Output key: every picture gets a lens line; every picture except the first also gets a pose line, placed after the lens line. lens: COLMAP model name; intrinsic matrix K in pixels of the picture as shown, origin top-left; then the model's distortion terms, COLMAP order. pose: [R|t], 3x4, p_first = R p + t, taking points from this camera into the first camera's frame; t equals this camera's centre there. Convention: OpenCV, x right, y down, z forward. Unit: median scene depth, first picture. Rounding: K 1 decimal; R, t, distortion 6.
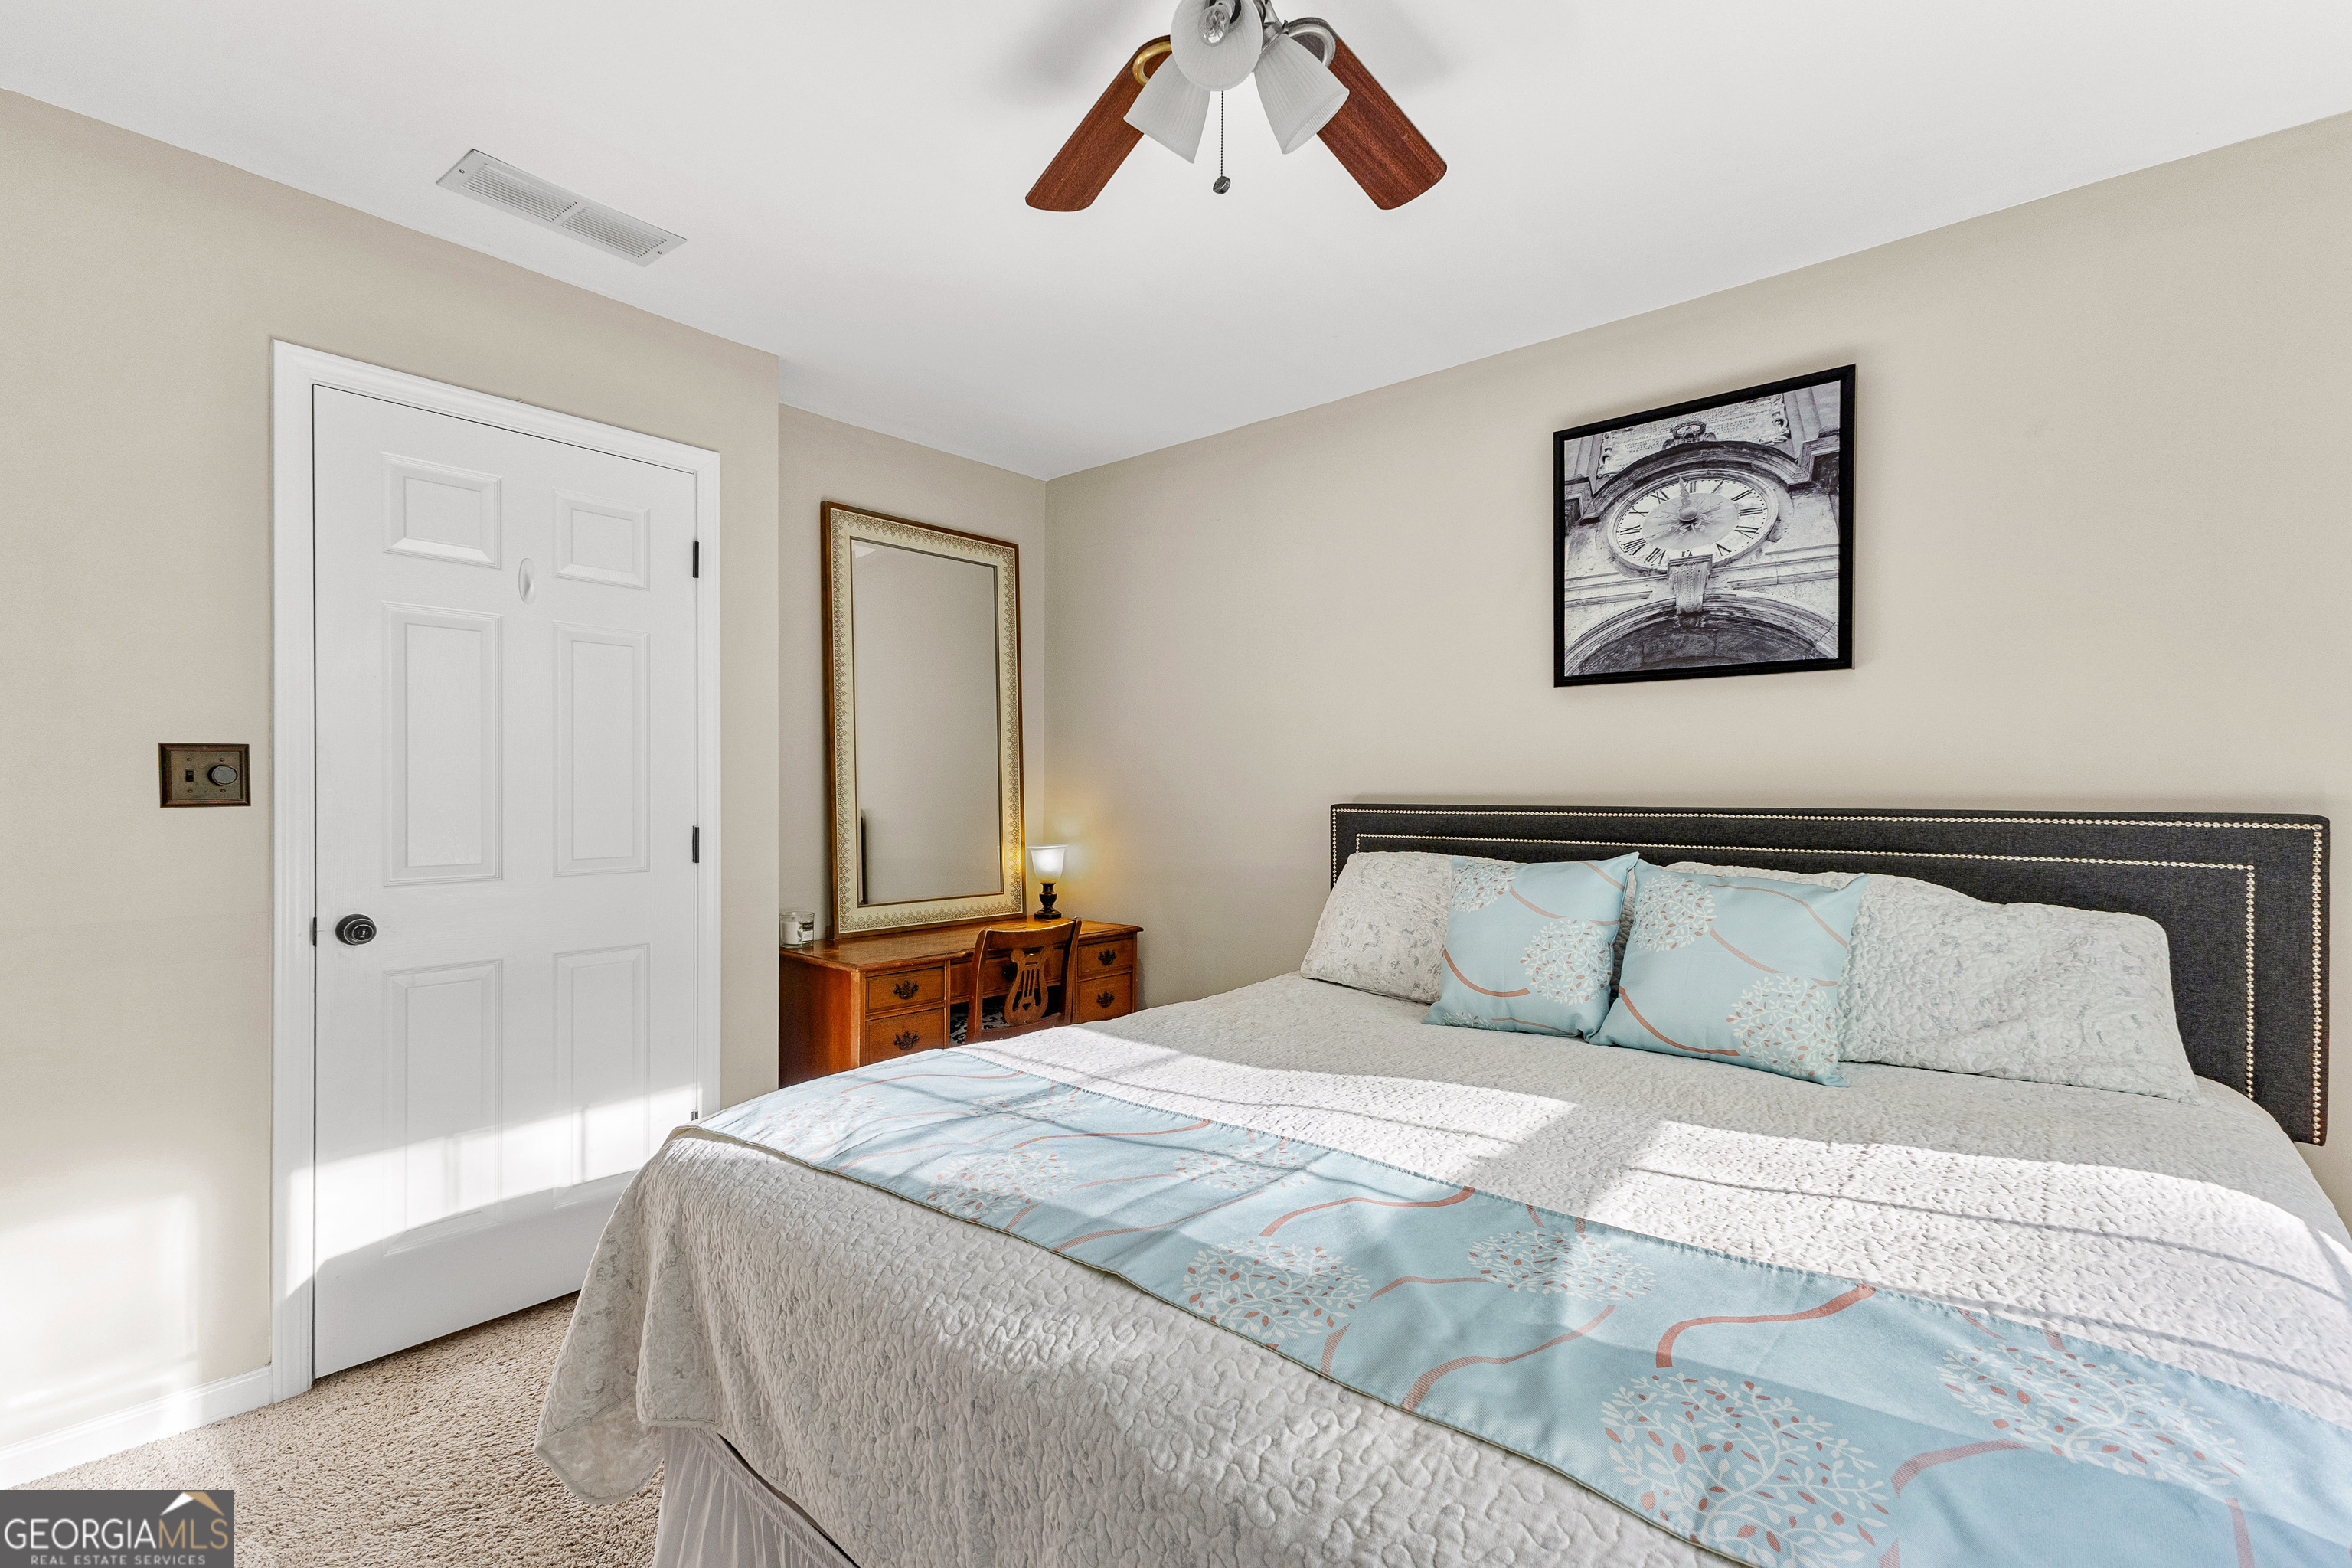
lens RADIAL K [[1029.6, 0, 1174.2], [0, 1029.6, 777.9], [0, 0, 1]] dist [0.000680, 0.000002]
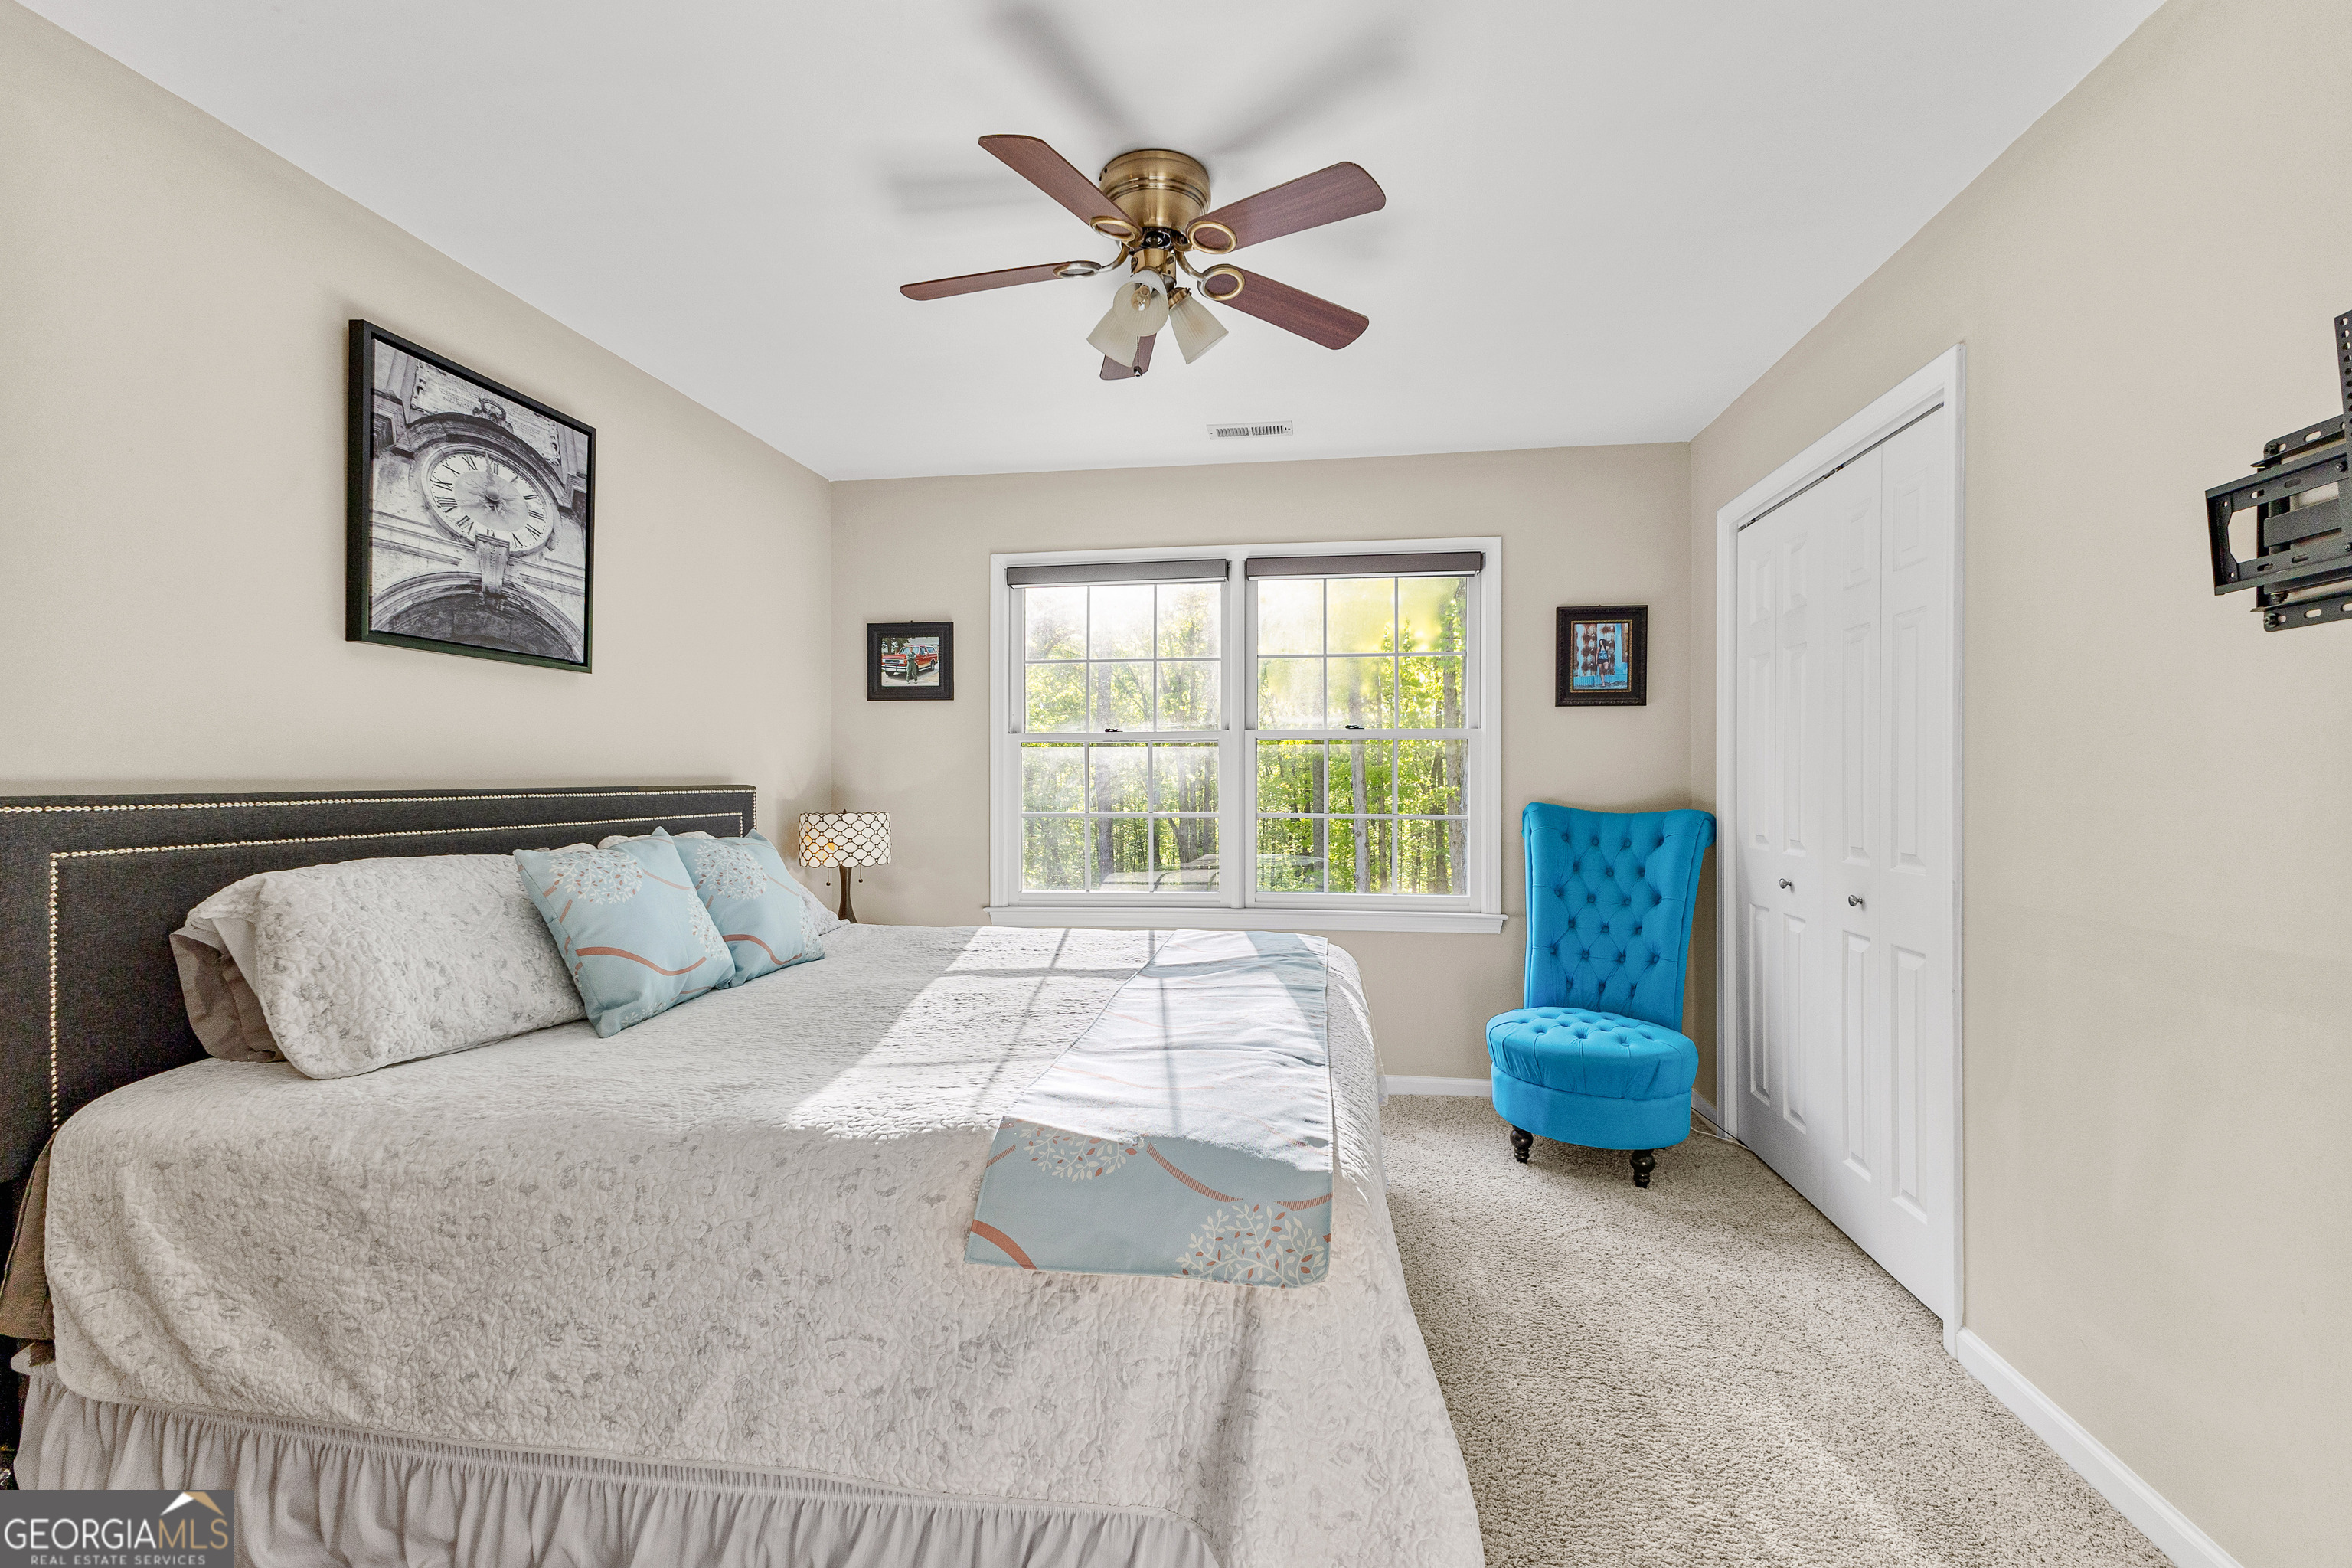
lens RADIAL K [[1029.6, 0, 1174.2], [0, 1029.6, 777.9], [0, 0, 1]] dist [0.000680, 0.000002]
pose [[-0.541908, -0.001943, 0.840435, -0.692205], [-0.006381, 0.999978, -0.001802, 0.015902], [-0.840413, -0.006339, -0.541909, 0.981376]]
